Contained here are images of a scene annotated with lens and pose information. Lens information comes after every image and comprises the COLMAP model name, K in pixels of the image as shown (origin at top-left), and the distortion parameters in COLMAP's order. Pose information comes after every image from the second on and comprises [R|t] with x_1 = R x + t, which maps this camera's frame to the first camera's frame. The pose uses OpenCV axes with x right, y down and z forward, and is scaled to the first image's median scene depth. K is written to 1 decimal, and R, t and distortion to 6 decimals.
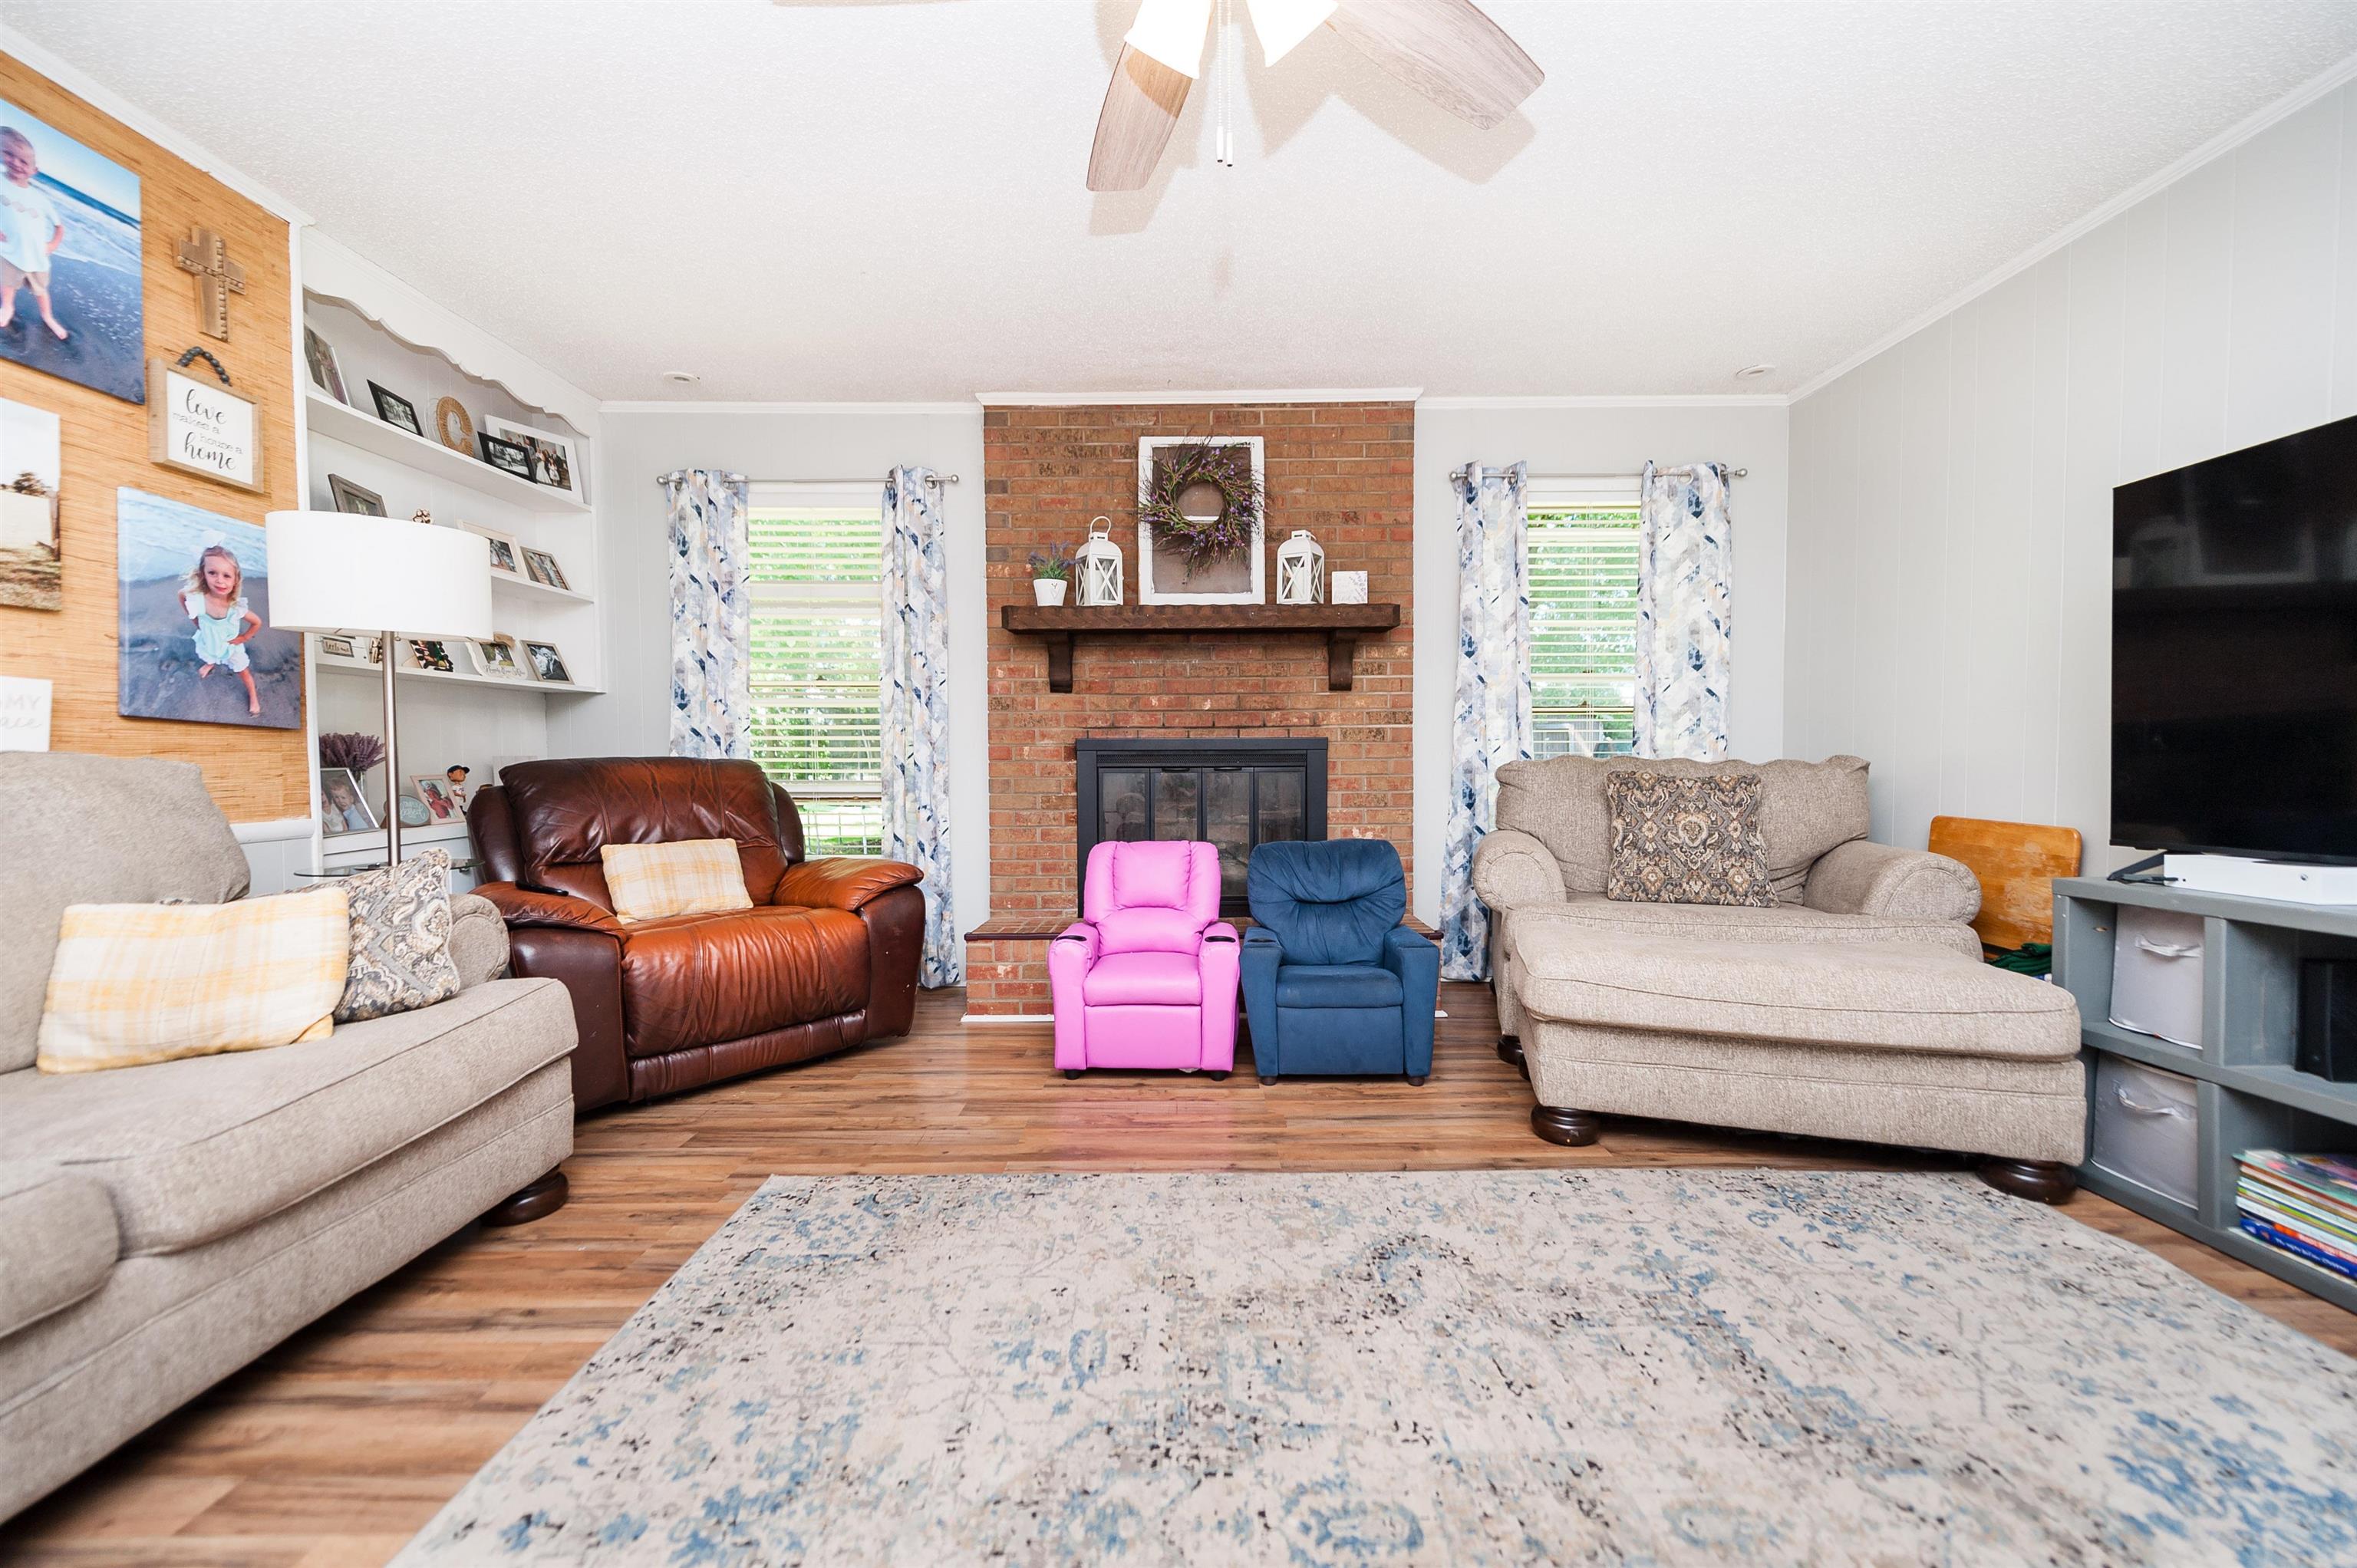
lens RADIAL K [[921.8, 0, 1186.6], [0, 921.8, 787.3], [0, 0, 1]] dist [0.016312, -0.007140]
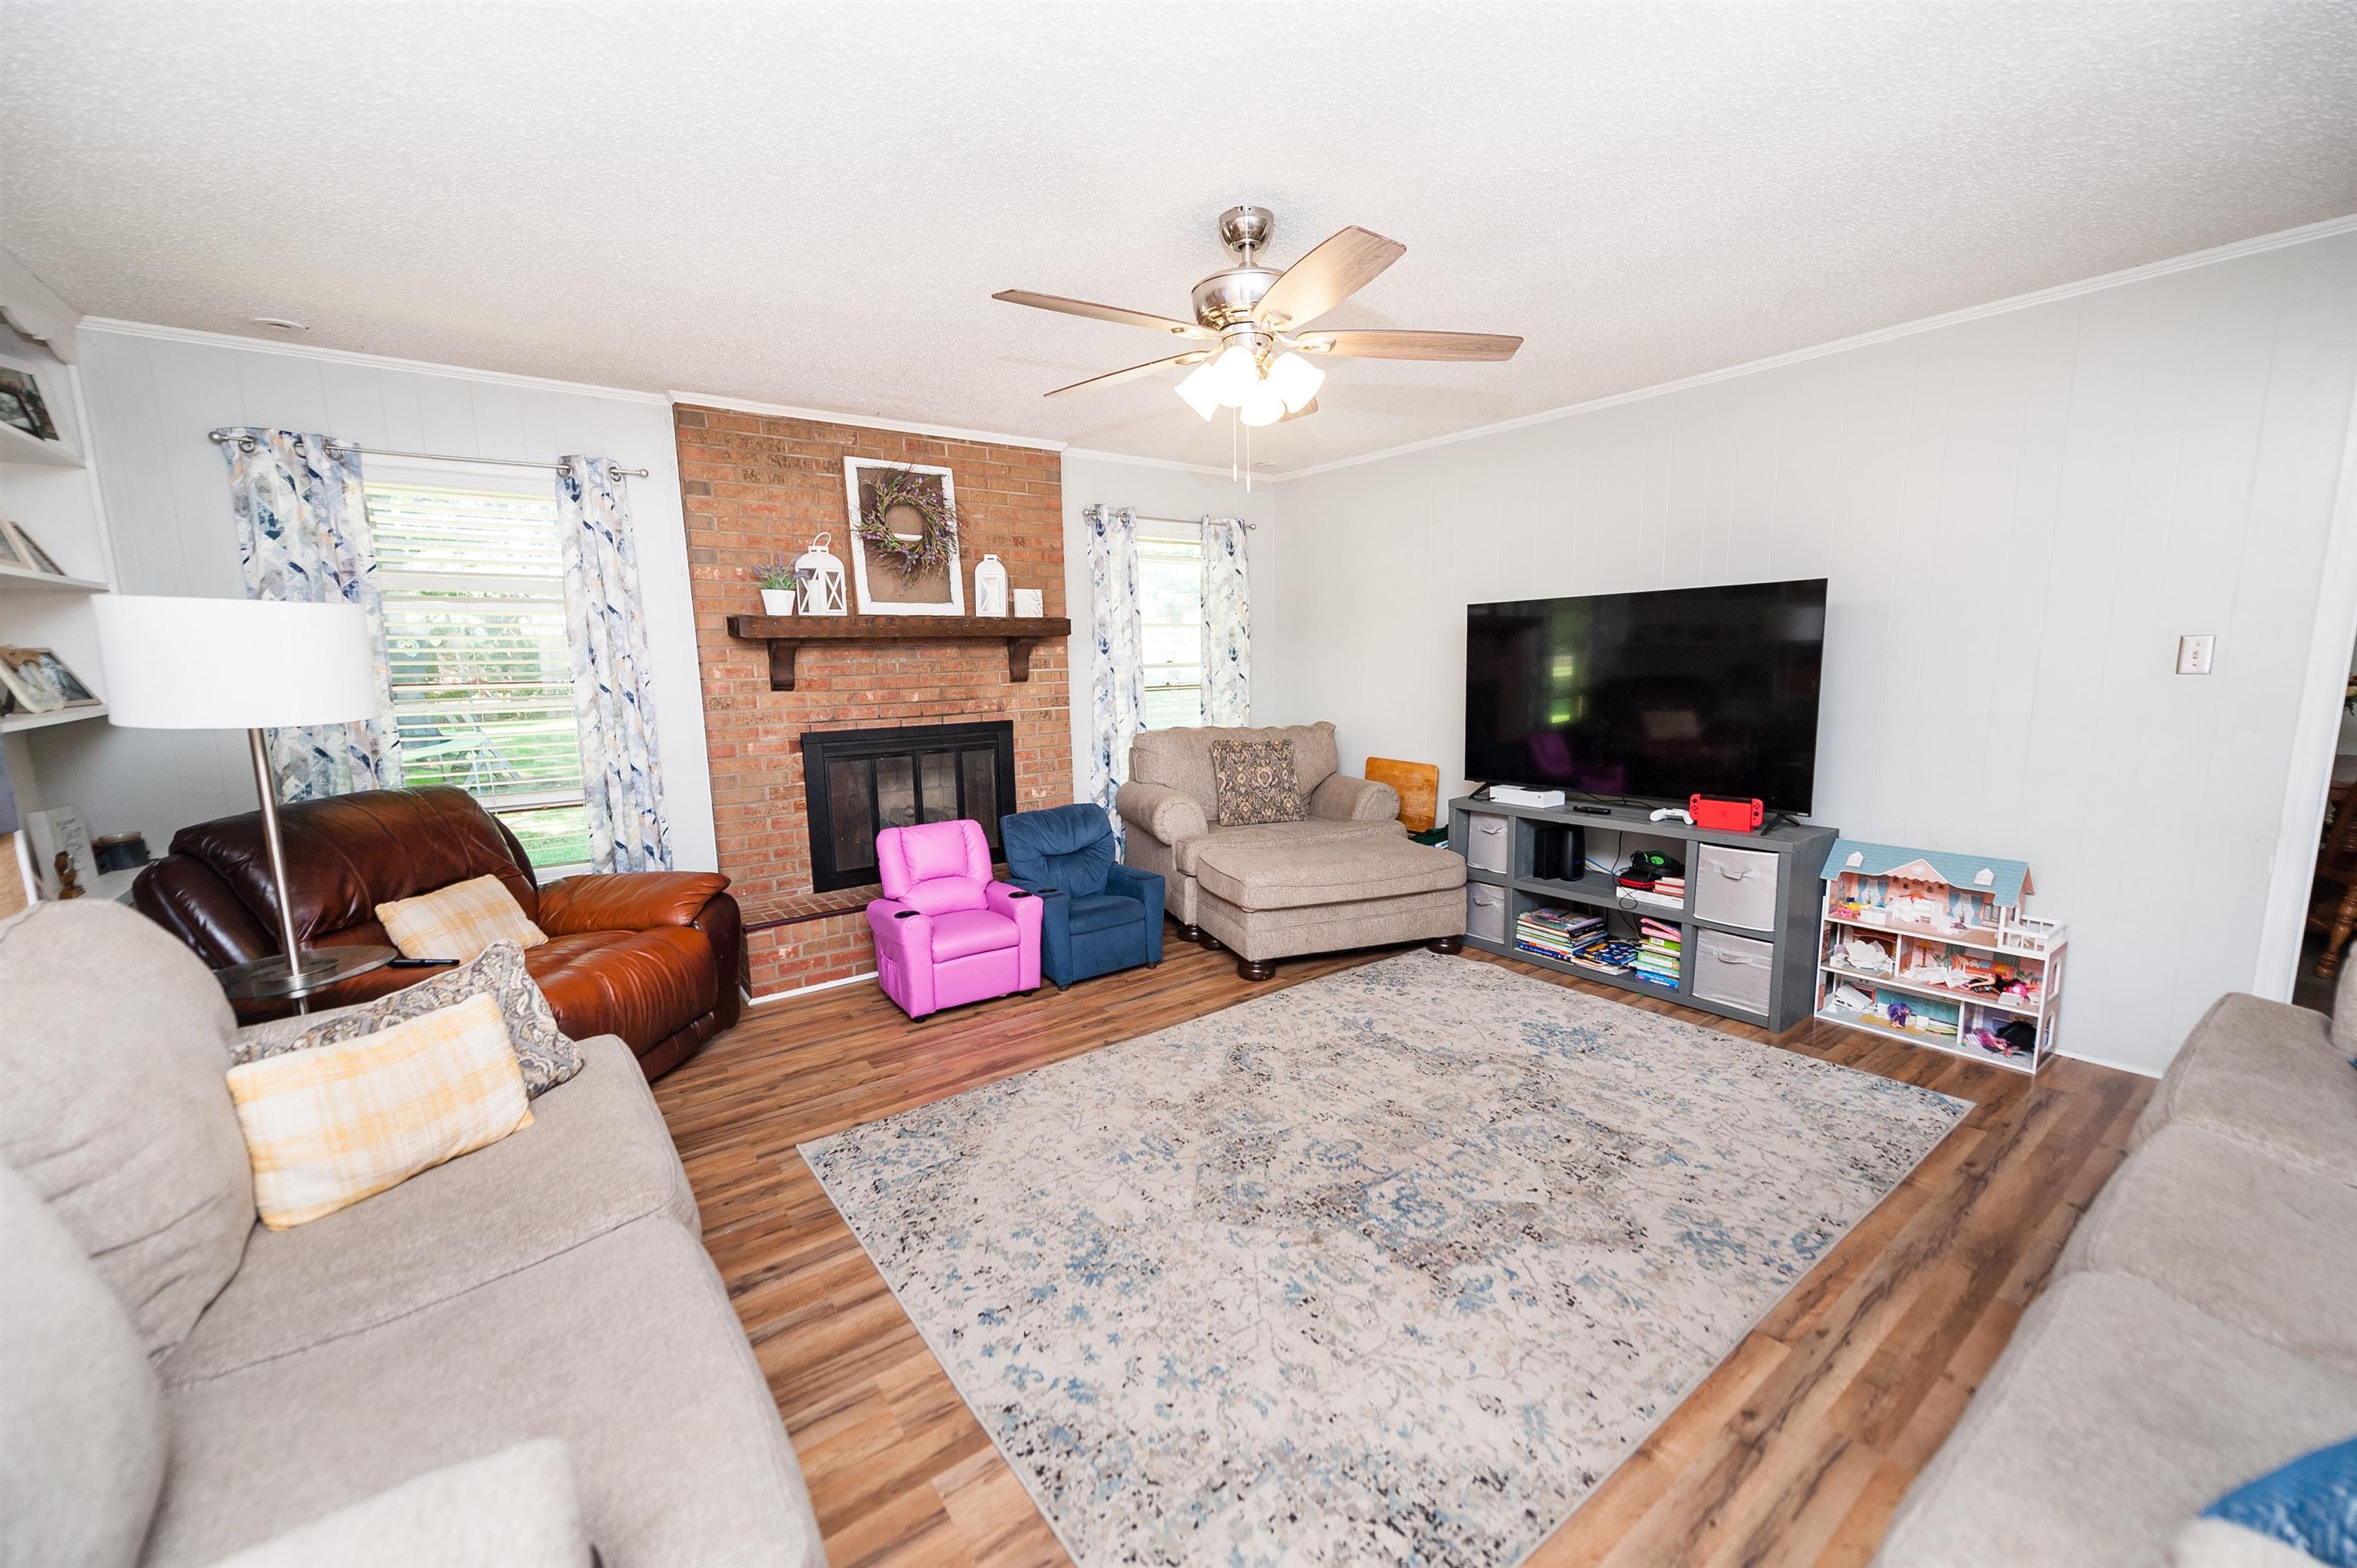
lens RADIAL K [[921.8, 0, 1186.6], [0, 921.8, 787.3], [0, 0, 1]] dist [0.016312, -0.007140]
pose [[0.798726, -0.096612, 0.593888, -0.428483], [0.029645, 0.992145, 0.121530, -0.113277], [-0.600964, -0.079463, 0.795316, -0.153790]]
